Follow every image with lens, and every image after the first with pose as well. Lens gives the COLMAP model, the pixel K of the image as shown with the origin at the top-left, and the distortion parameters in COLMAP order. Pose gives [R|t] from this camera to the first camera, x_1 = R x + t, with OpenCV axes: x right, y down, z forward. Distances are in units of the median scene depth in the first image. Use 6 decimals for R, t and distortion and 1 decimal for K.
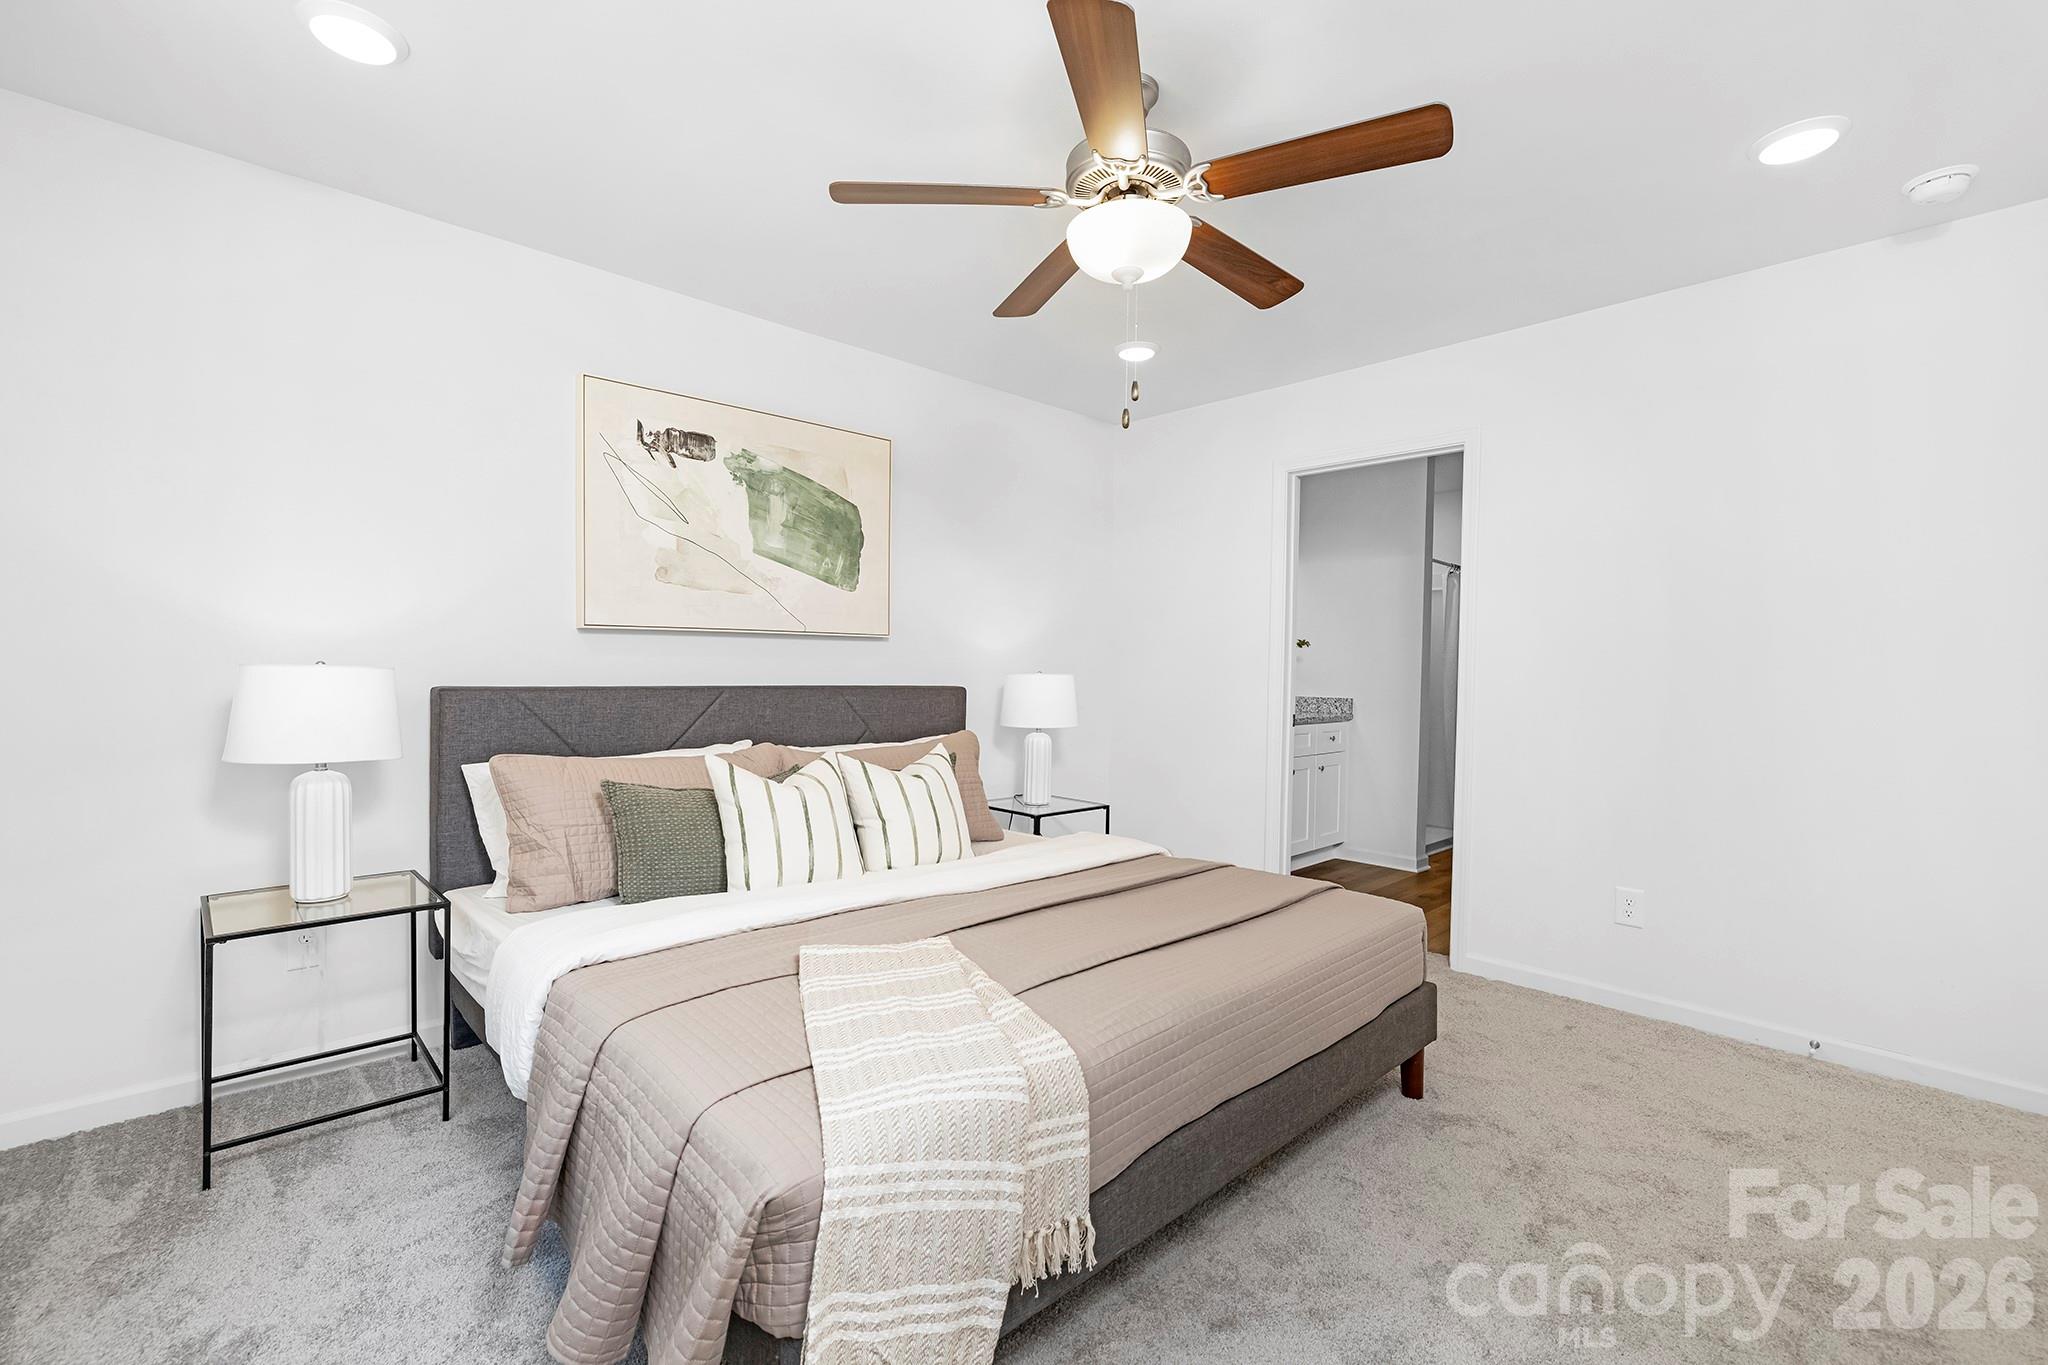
lens RADIAL K [[877.5, 0, 1009.2], [0, 877.5, 677.2], [0, 0, 1]] dist [0.000162, -0.000013]
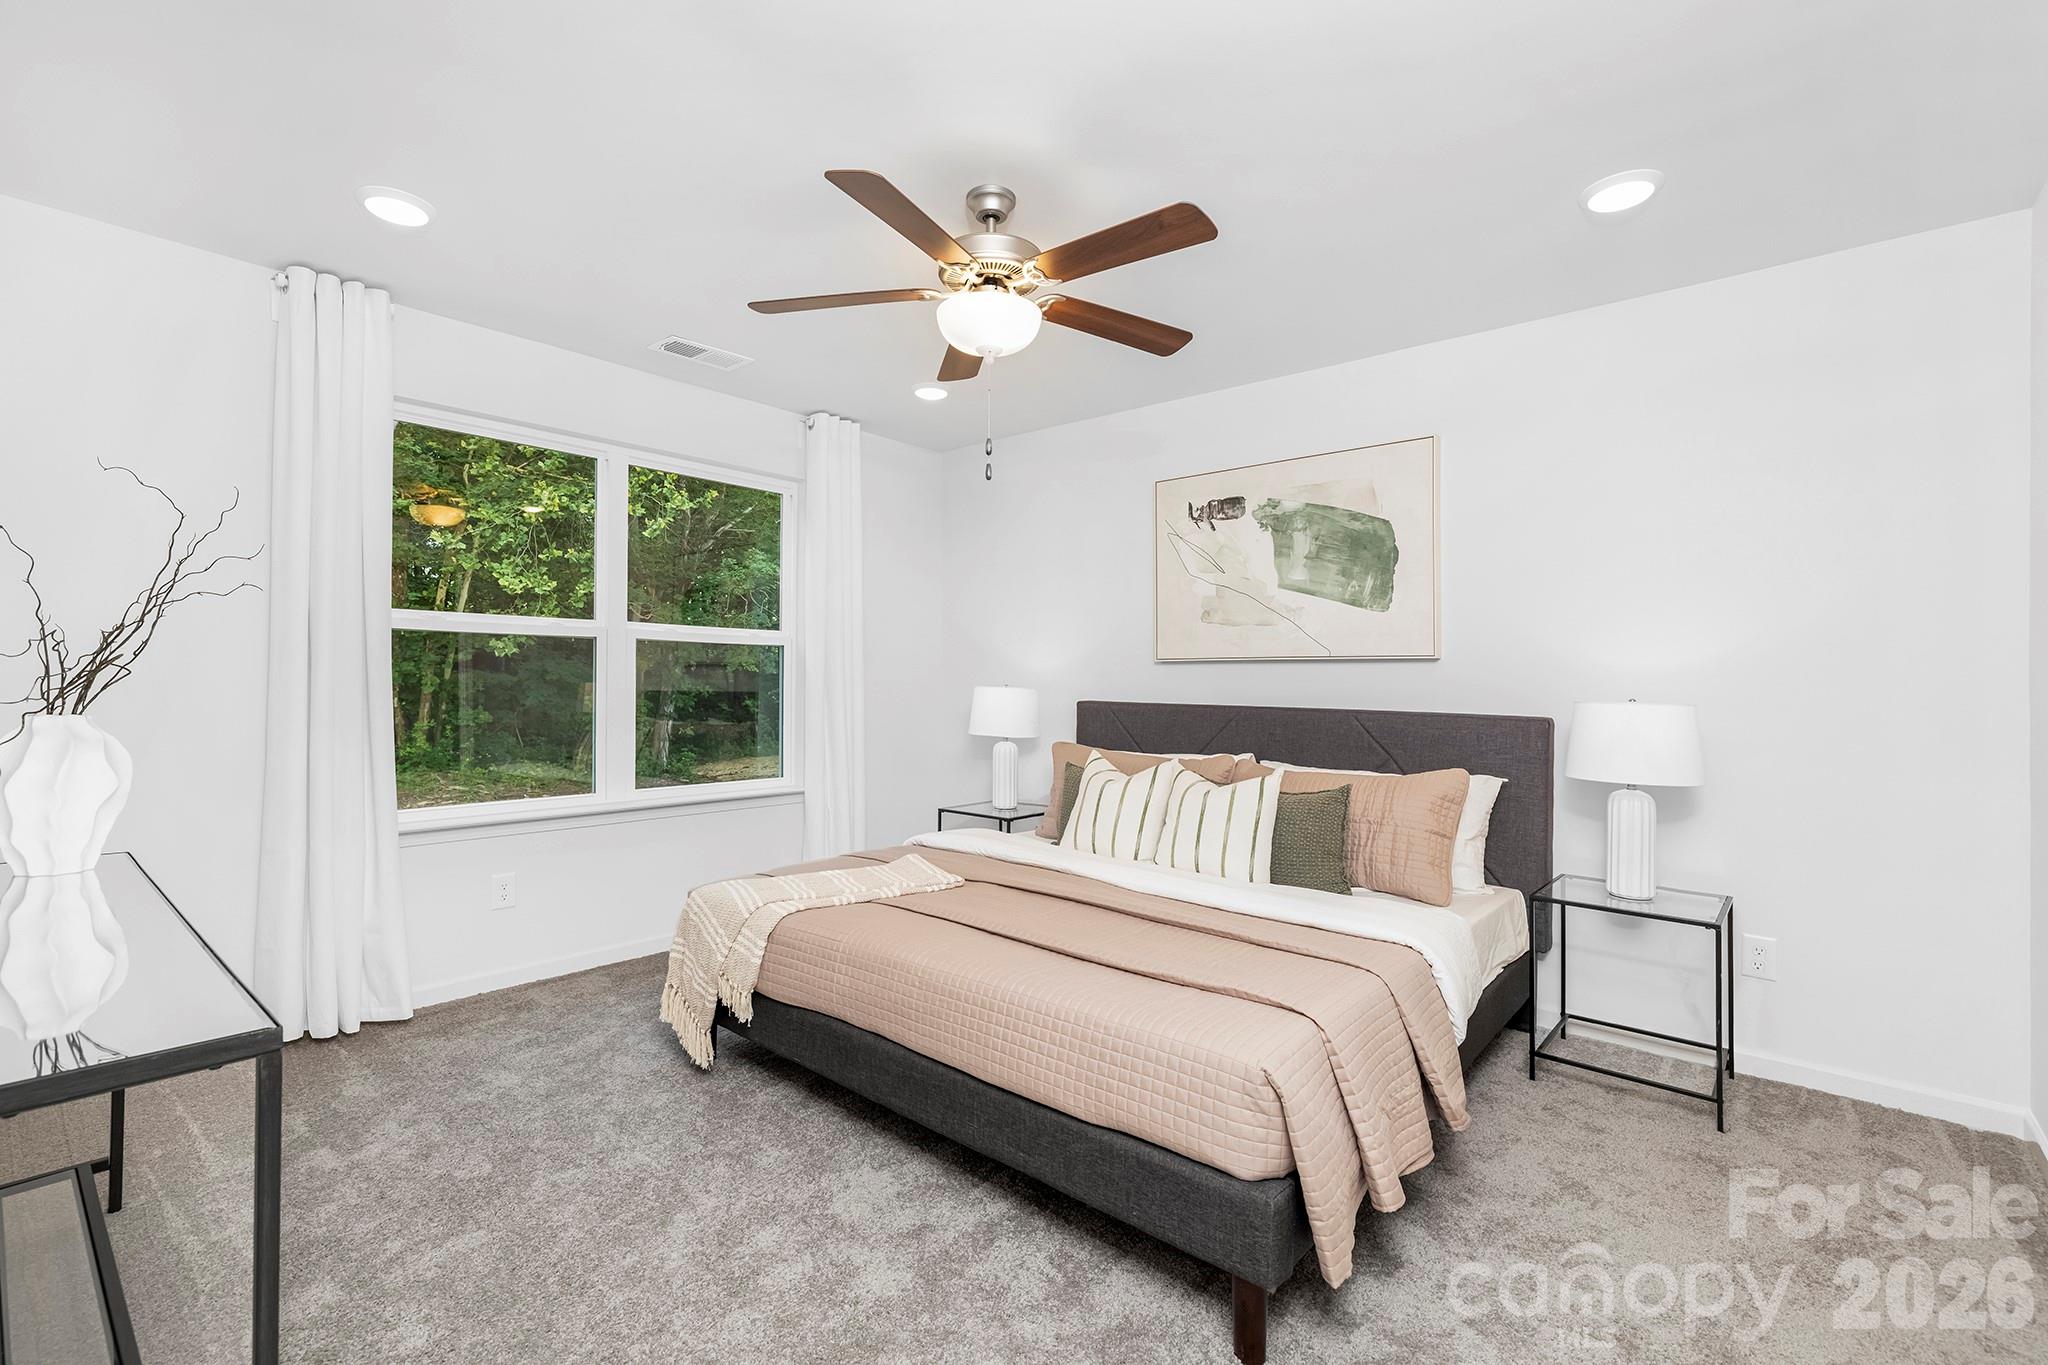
lens RADIAL K [[877.5, 0, 1009.2], [0, 877.5, 677.2], [0, 0, 1]] dist [0.000162, -0.000013]
pose [[0.119117, -0.019050, -0.992697, 0.776377], [-0.026954, 0.999385, -0.022412, 0.005836], [0.992514, 0.029427, 0.118531, 0.534727]]
